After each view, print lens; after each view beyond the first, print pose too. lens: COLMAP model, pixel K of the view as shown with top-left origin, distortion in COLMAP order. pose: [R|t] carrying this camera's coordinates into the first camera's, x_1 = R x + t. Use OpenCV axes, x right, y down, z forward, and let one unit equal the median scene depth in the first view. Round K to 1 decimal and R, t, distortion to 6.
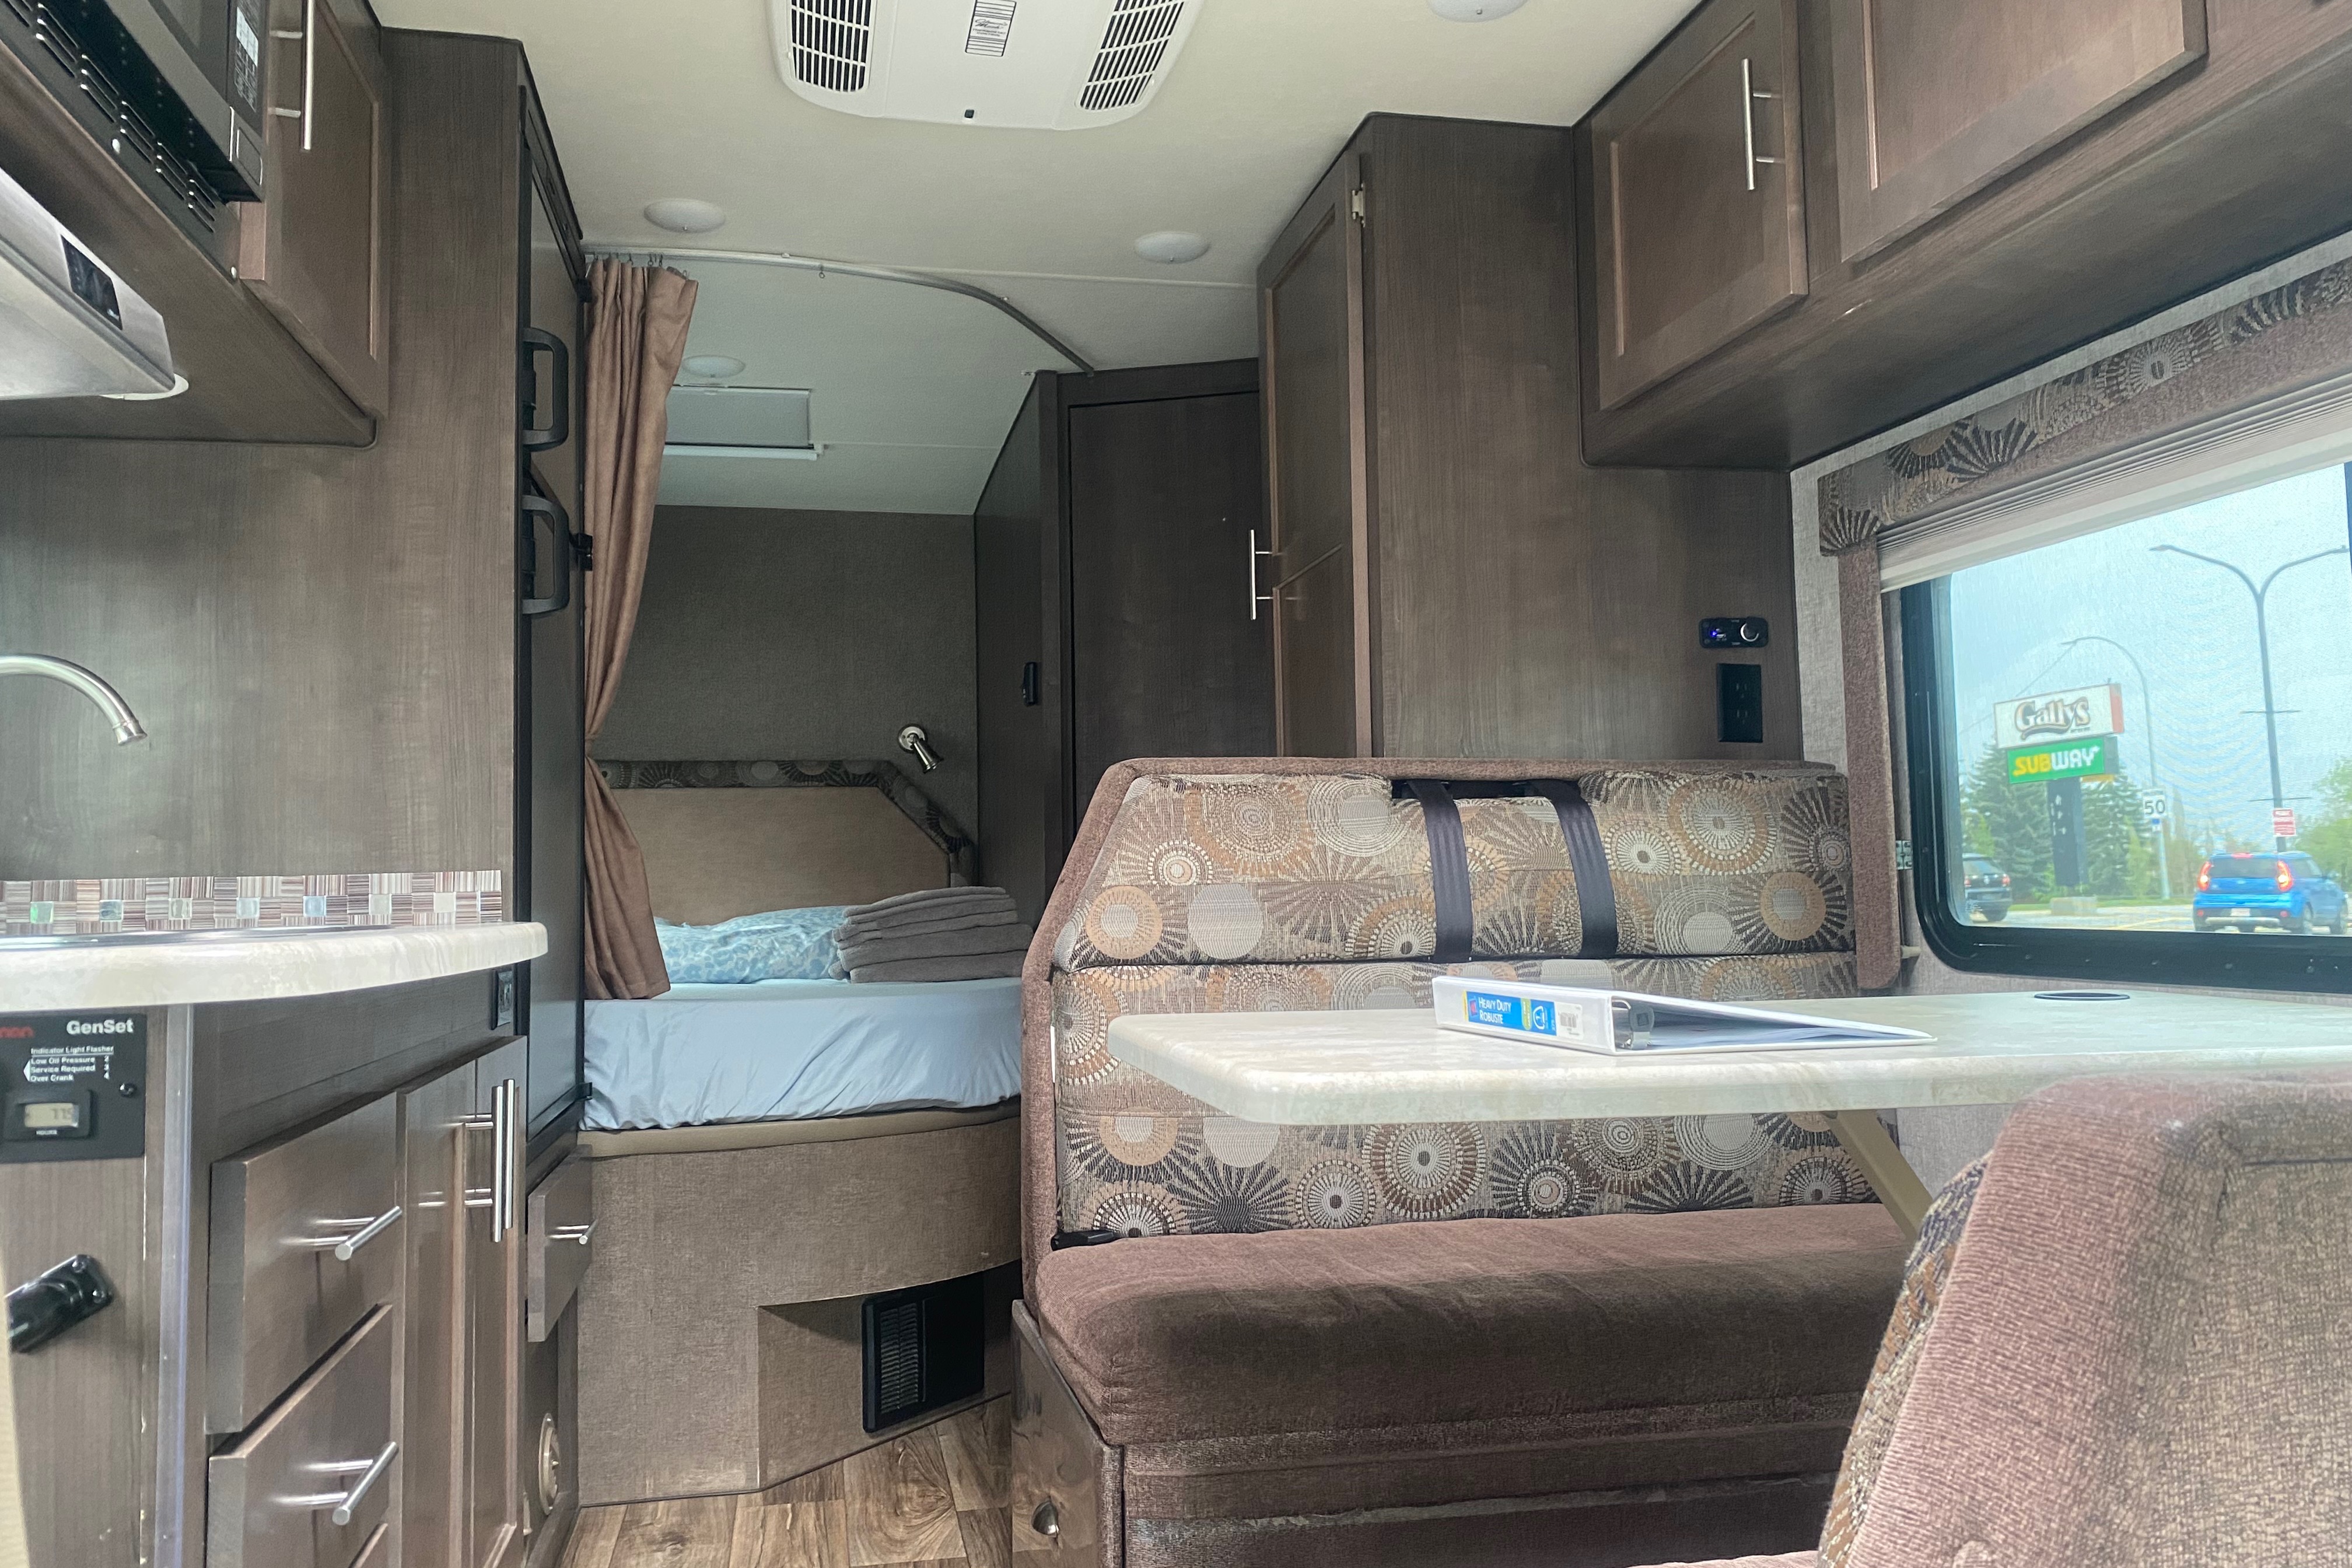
lens RADIAL K [[1801.6, 0, 1179.7], [0, 1801.6, 788.6], [0, 0, 1]] dist [0.032280, -0.042416]
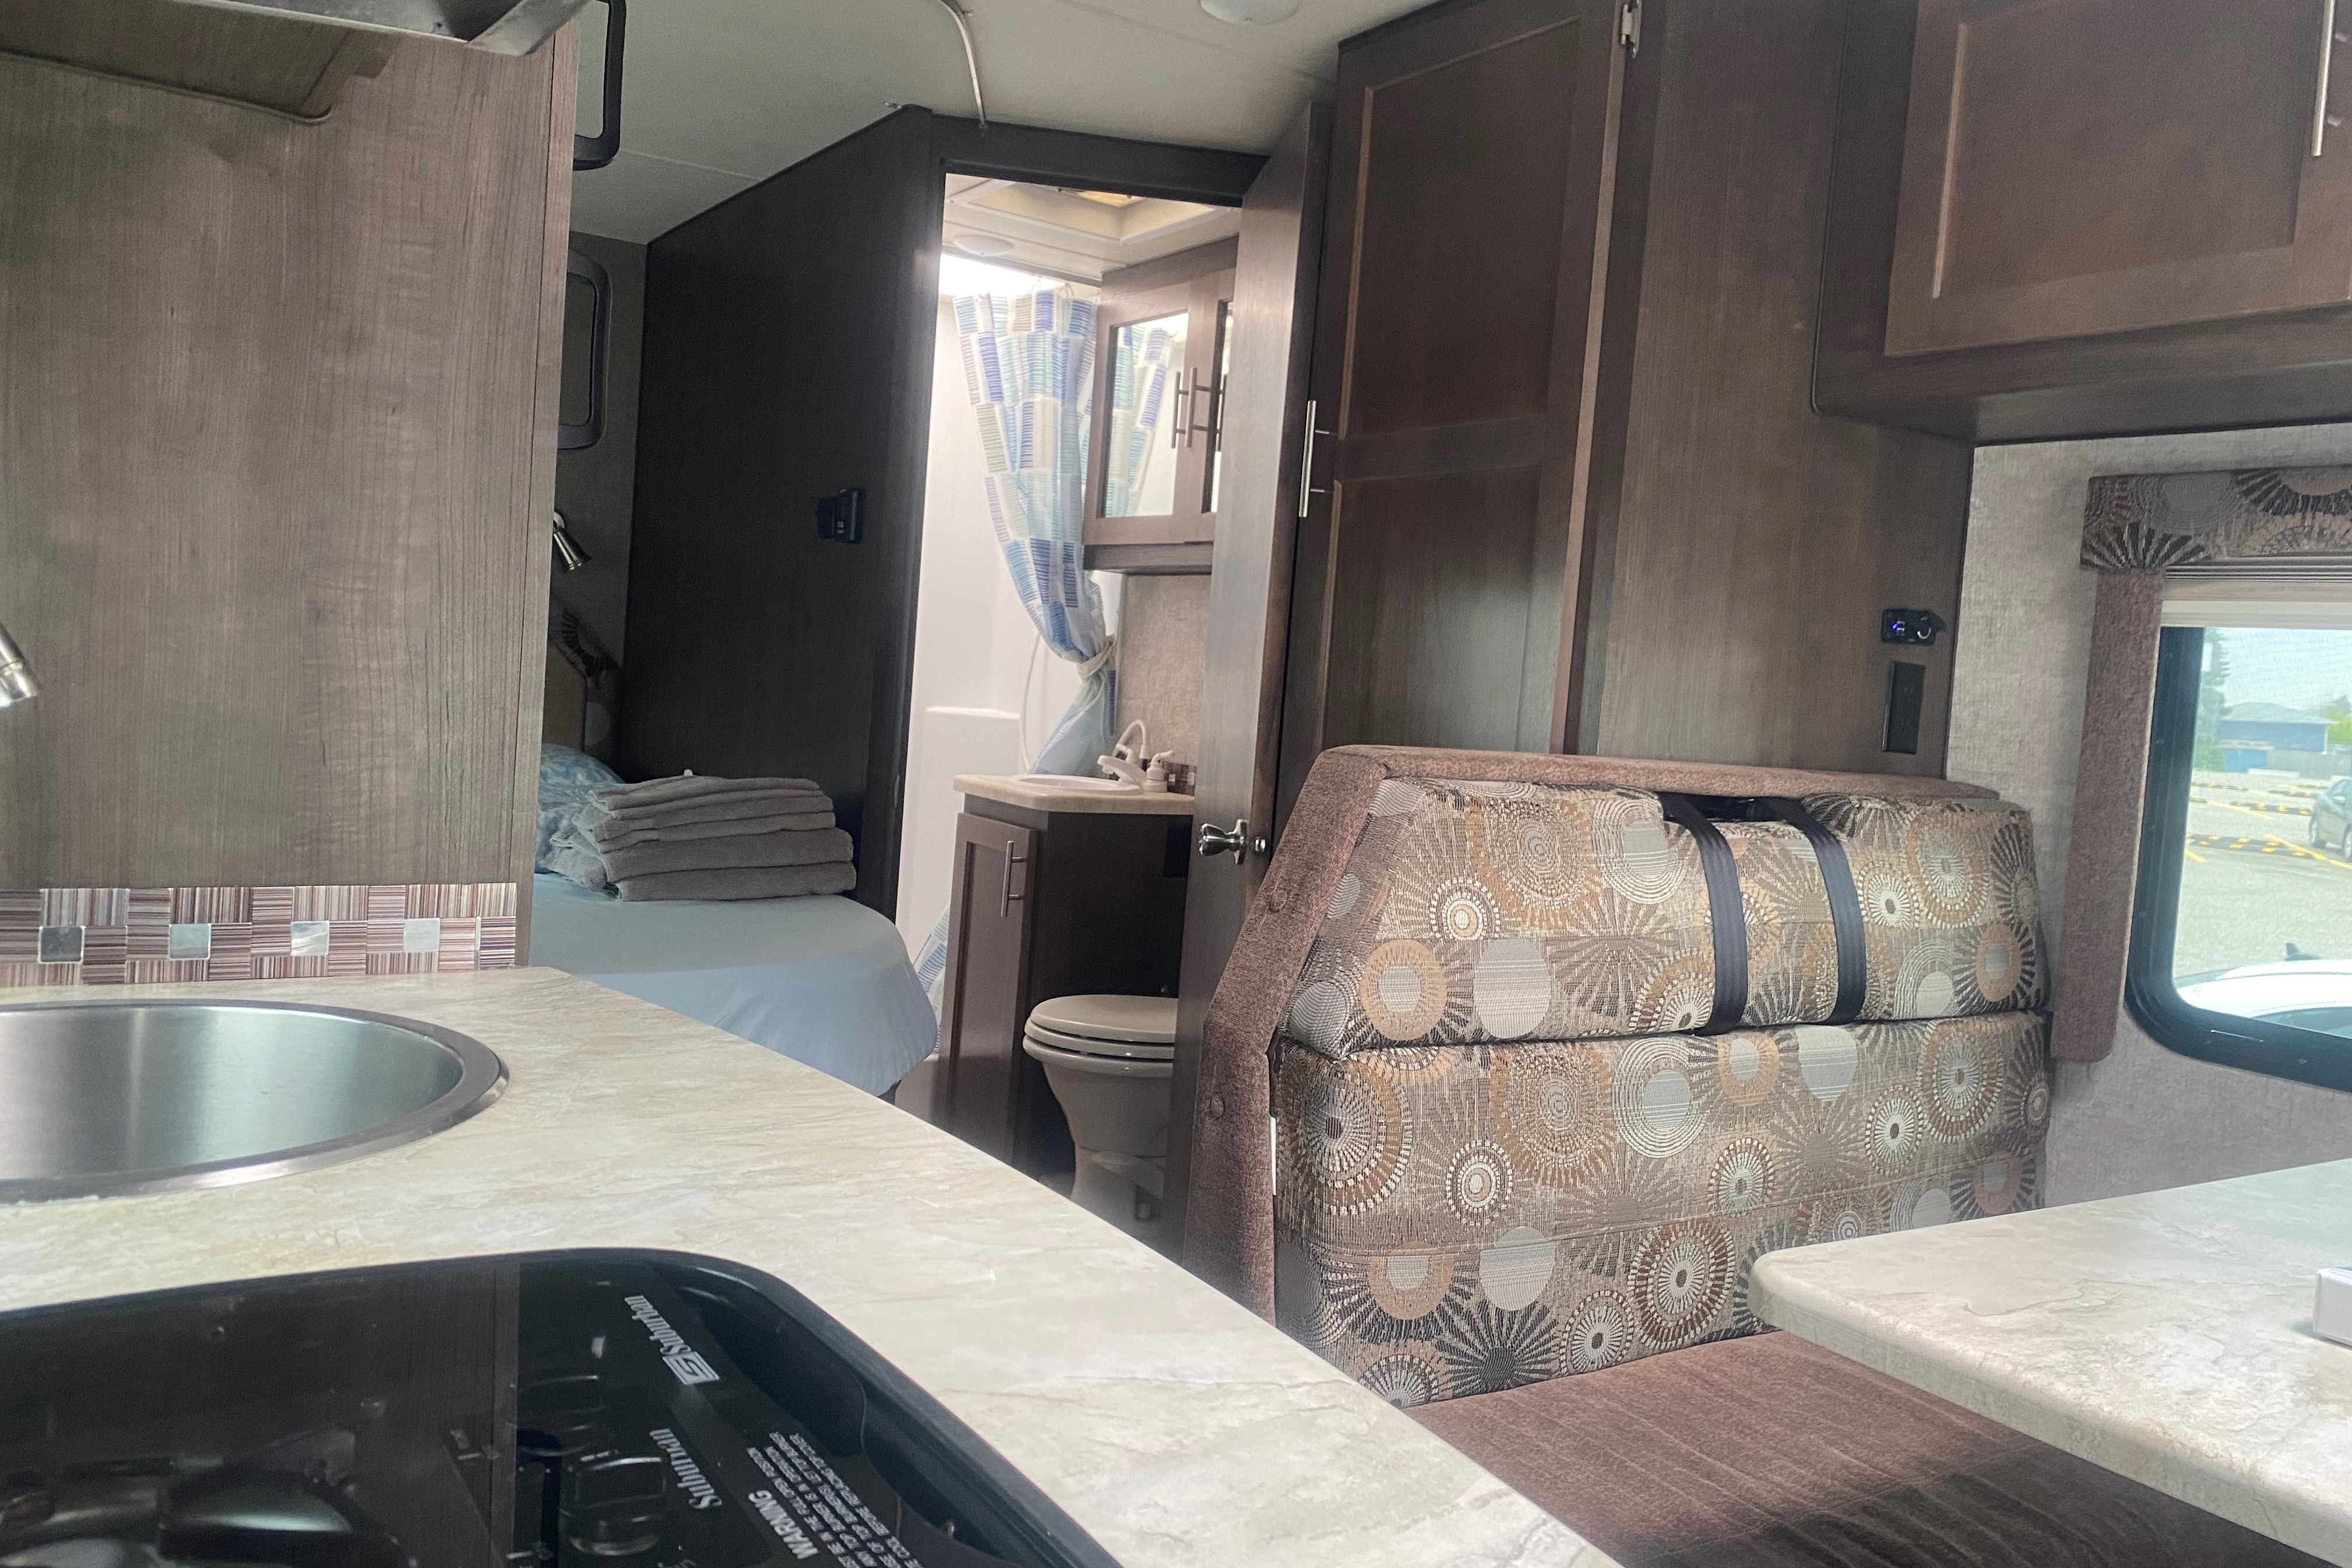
lens RADIAL K [[1801.6, 0, 1171.4], [0, 1801.6, 763.4], [0, 0, 1]] dist [0.032280, -0.042416]
pose [[0.925193, 0.069233, 0.373129, -0.390679], [-0.115433, 0.987970, 0.102909, -0.079852], [-0.361516, -0.138282, 0.922054, 0.361908]]
